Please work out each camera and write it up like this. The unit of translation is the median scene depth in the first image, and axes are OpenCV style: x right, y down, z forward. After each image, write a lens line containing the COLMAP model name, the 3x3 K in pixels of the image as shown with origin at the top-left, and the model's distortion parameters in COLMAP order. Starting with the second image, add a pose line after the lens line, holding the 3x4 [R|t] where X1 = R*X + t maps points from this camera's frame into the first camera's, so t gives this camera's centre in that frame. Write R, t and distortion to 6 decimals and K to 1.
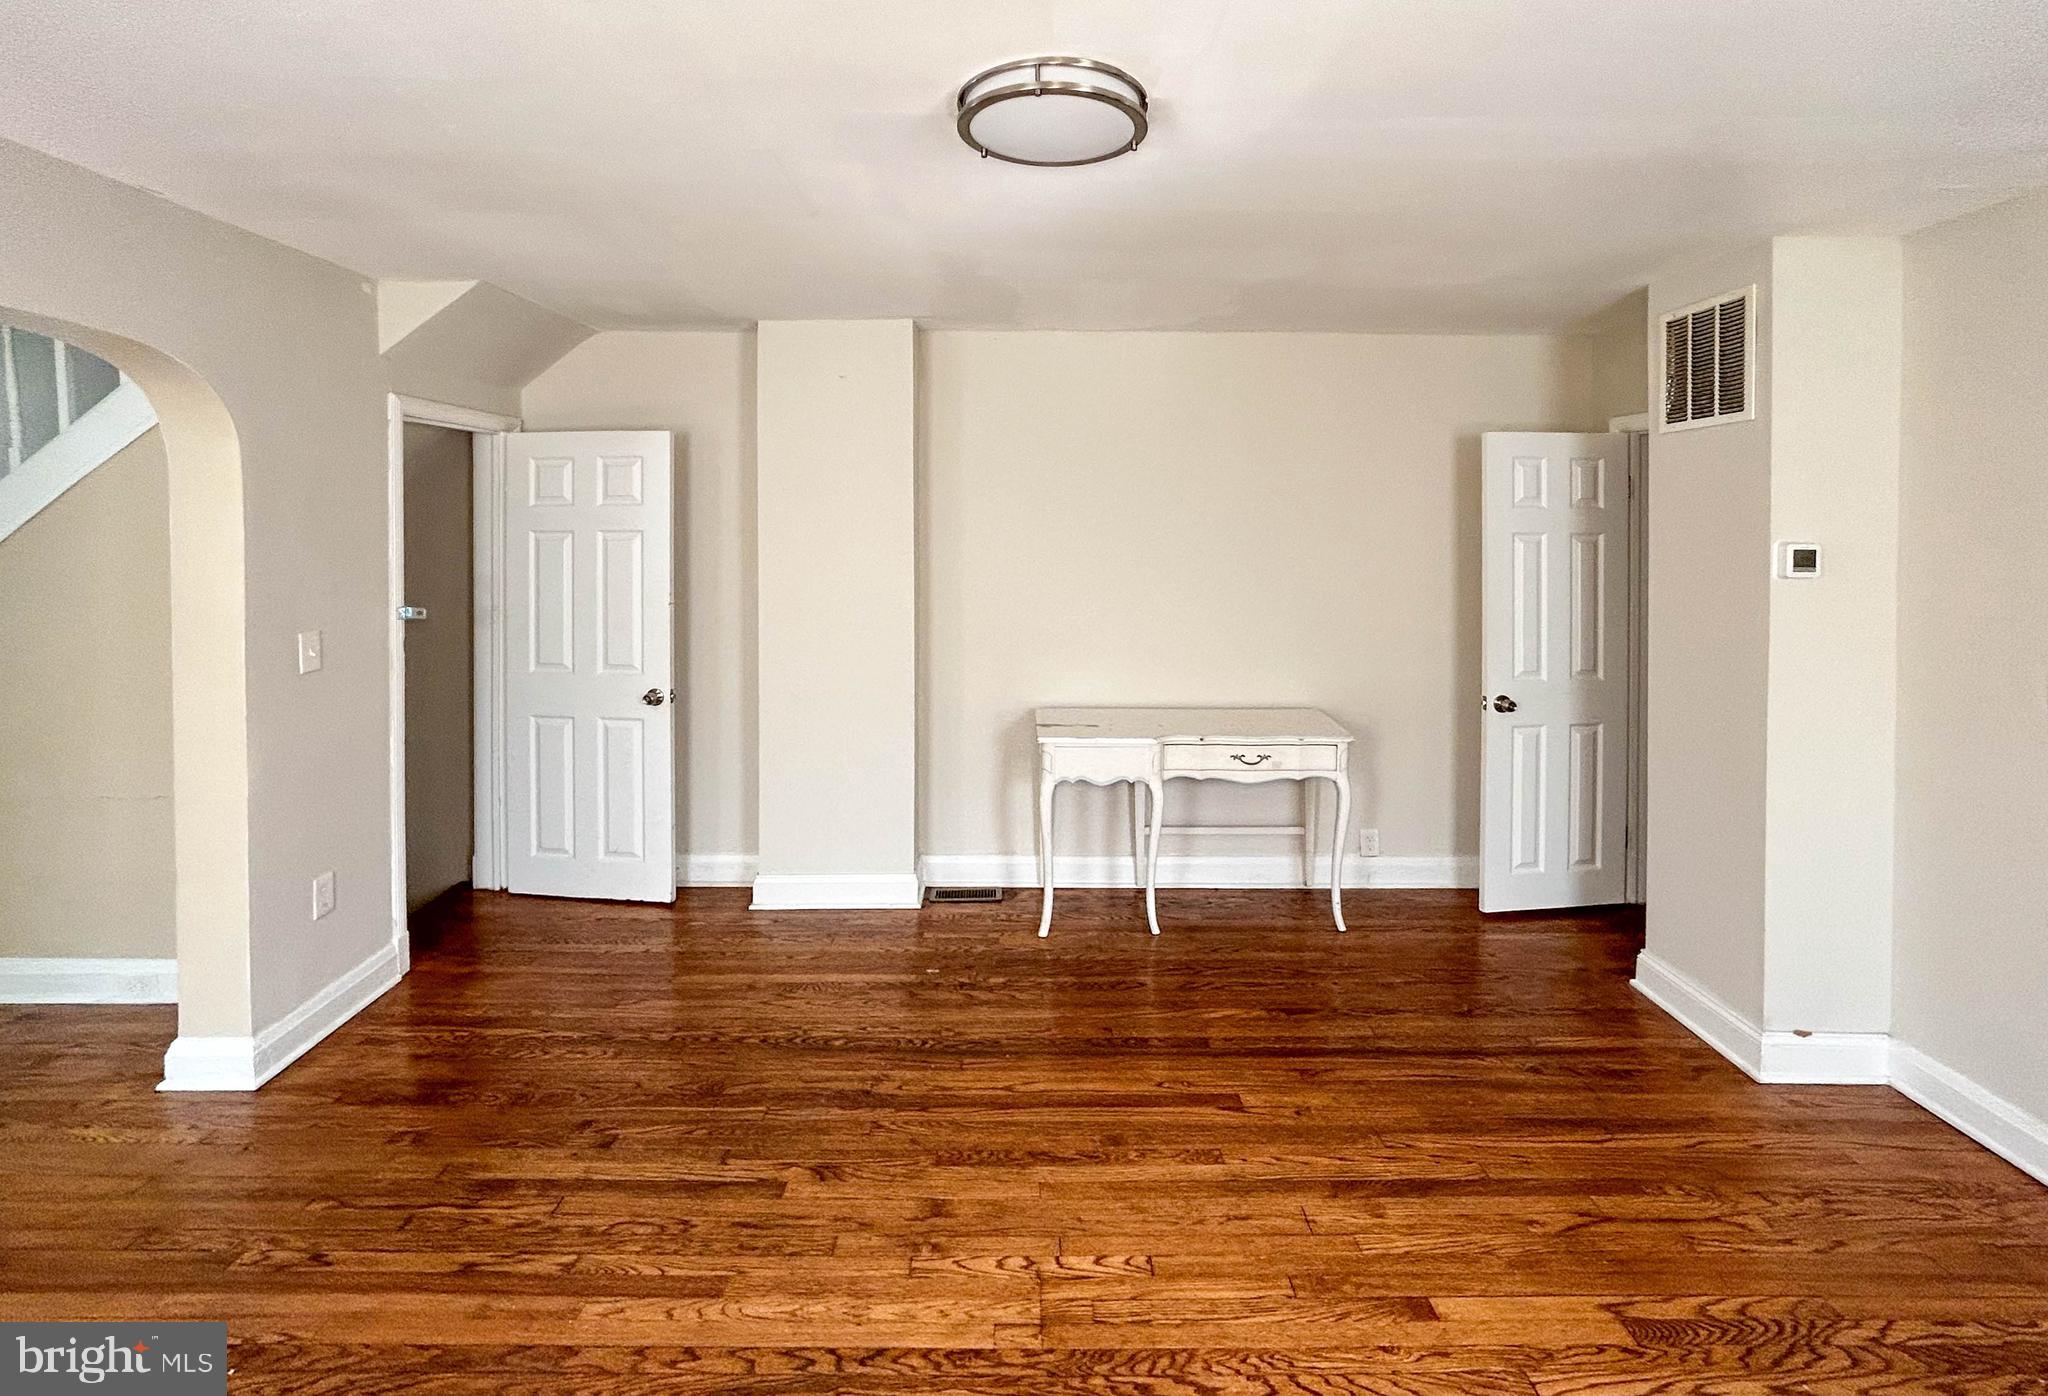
lens RADIAL K [[958.8, 0, 1029.1], [0, 958.8, 702.4], [0, 0, 1]] dist [-0.012144, -0.000619]
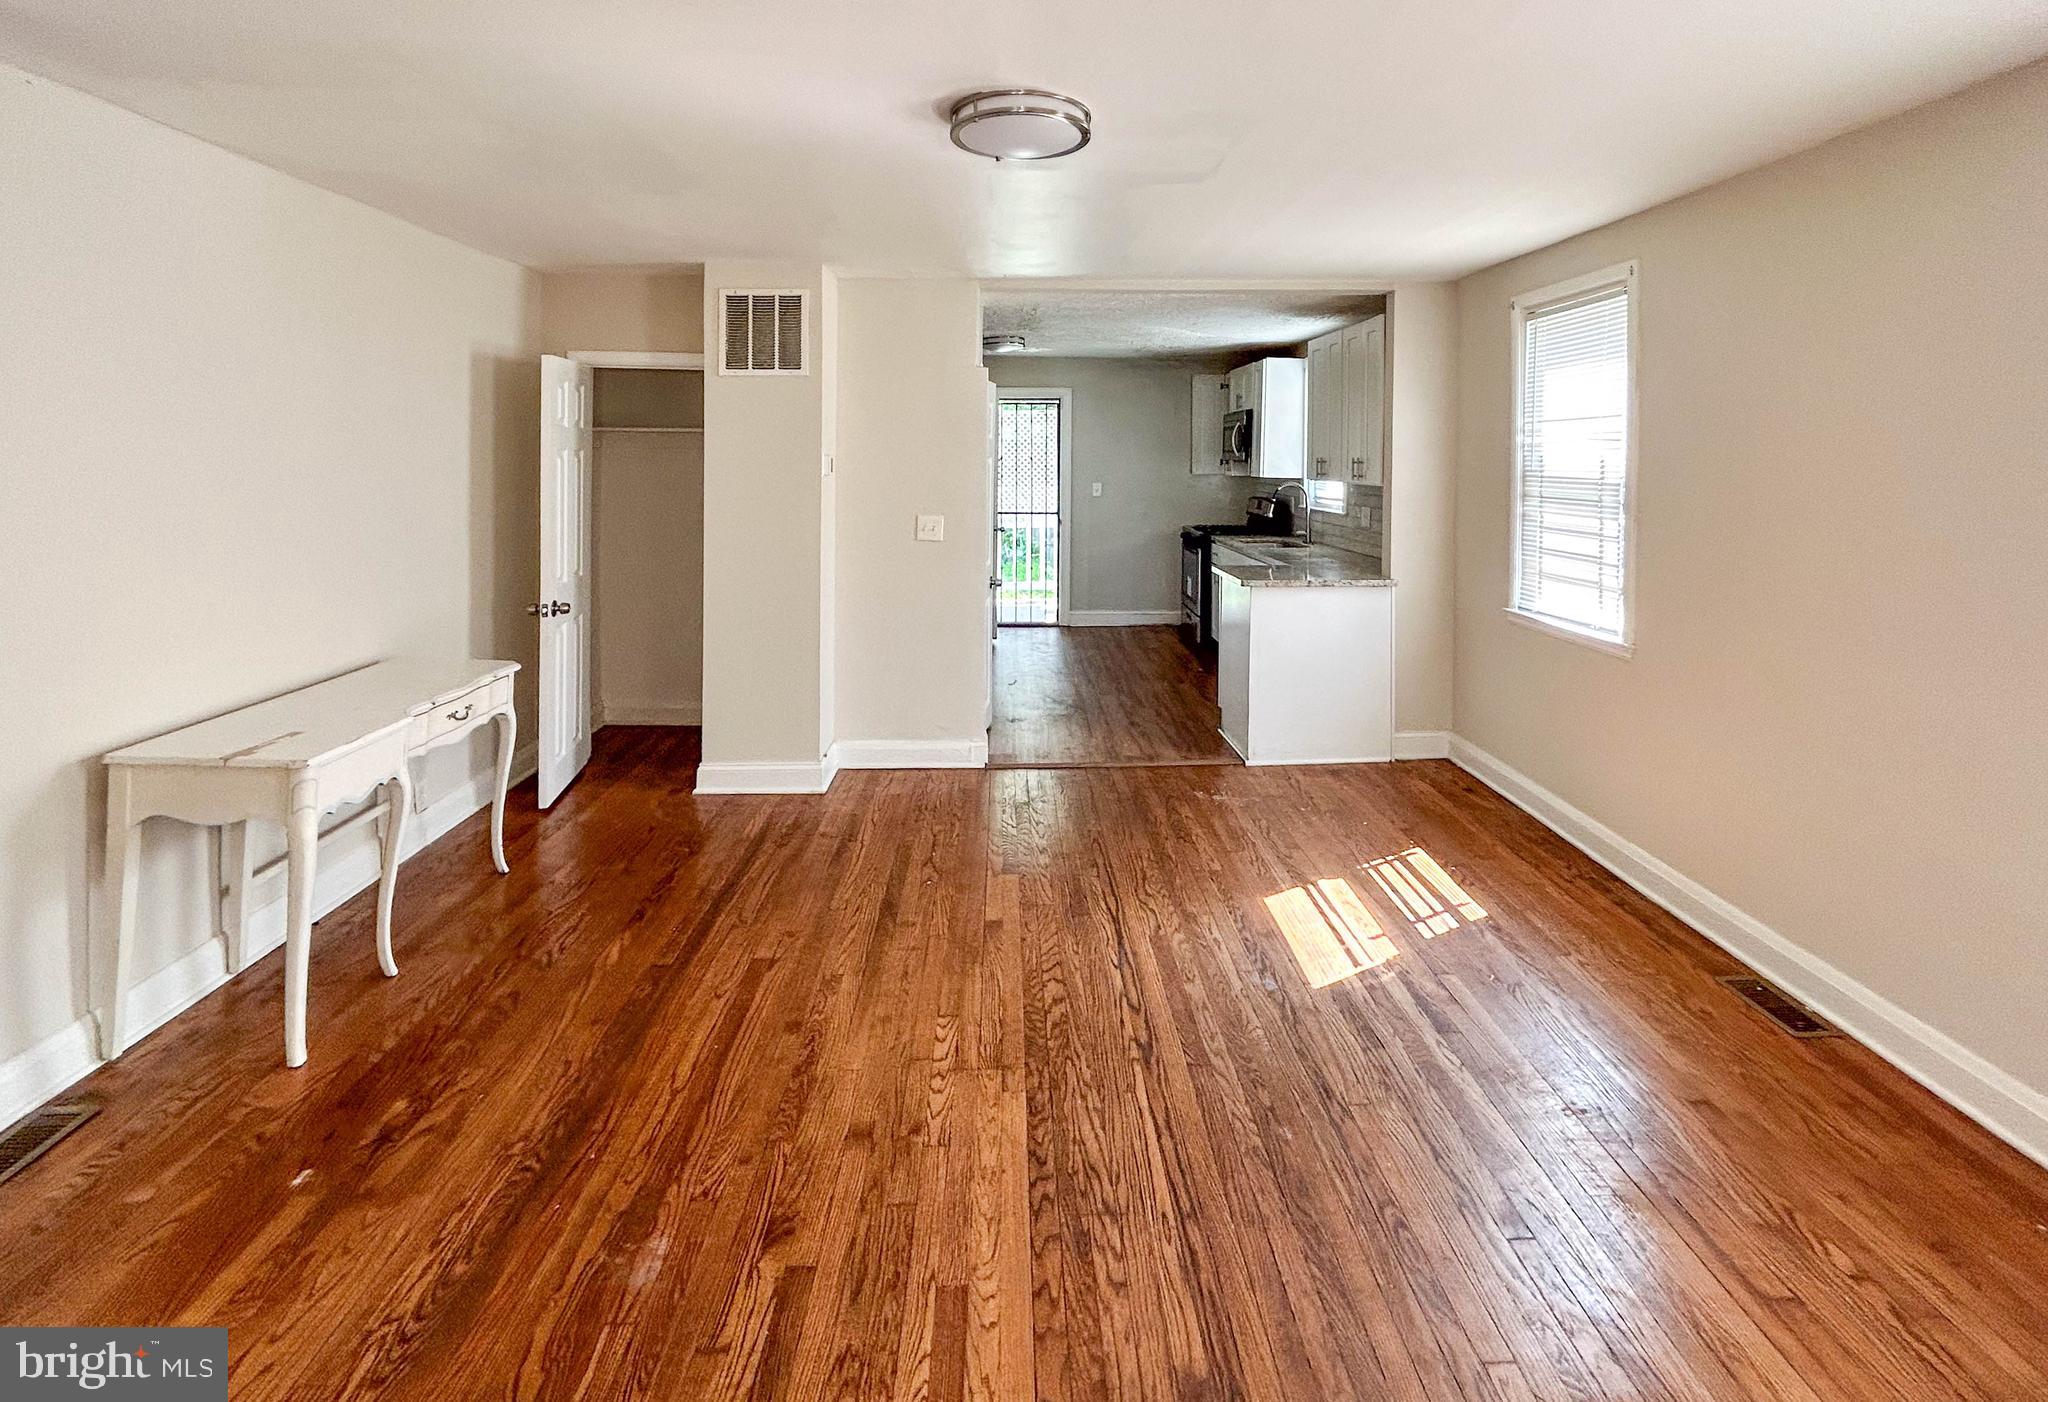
lens RADIAL K [[958.8, 0, 1032.4], [0, 958.8, 699.4], [0, 0, 1]] dist [-0.012144, -0.000619]
pose [[-0.035878, -0.246869, 0.968384, -0.966315], [0.176807, 0.952154, 0.249282, -0.119899], [-0.983591, 0.180161, 0.009486, 0.741465]]
